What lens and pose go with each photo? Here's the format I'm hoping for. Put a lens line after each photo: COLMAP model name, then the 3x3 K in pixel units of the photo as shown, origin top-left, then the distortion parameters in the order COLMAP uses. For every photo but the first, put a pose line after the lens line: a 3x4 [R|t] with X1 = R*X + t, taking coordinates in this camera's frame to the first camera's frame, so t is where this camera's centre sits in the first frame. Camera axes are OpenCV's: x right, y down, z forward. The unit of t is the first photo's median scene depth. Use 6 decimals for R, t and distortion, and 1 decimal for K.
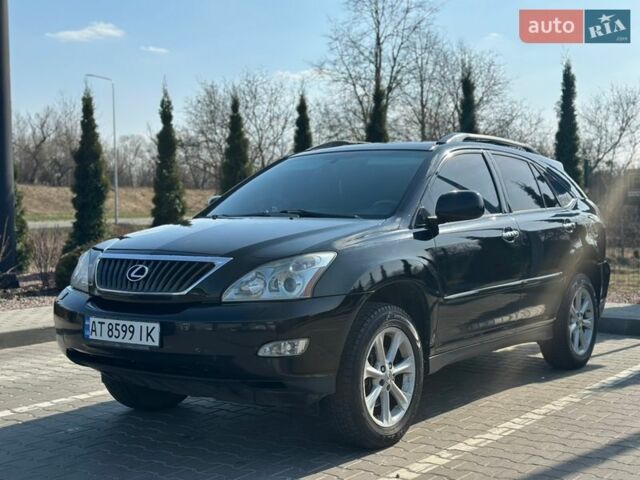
lens RADIAL K [[876.6, 0, 319.4], [0, 876.6, 243.9], [0, 0, 1]] dist [0.121324, 0.000000]
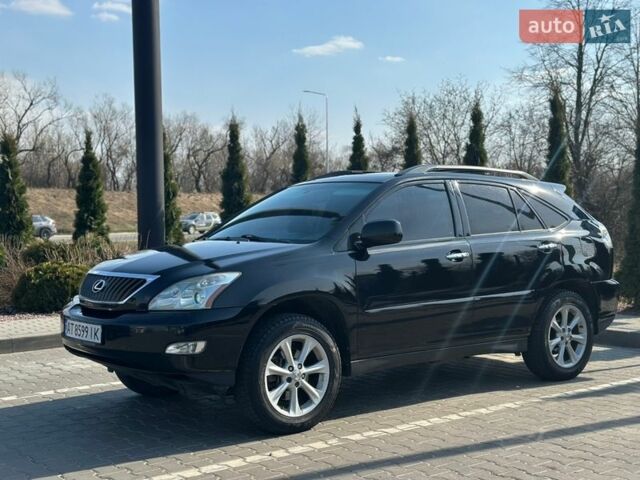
lens RADIAL K [[876.6, 0, 321.4], [0, 876.6, 238.2], [0, 0, 1]] dist [0.121324, 0.000000]
pose [[0.965559, 0.003983, -0.260155, 0.413736], [-0.007236, 0.999907, -0.011547, -0.022998], [0.260084, 0.013031, 0.965498, -0.155273]]
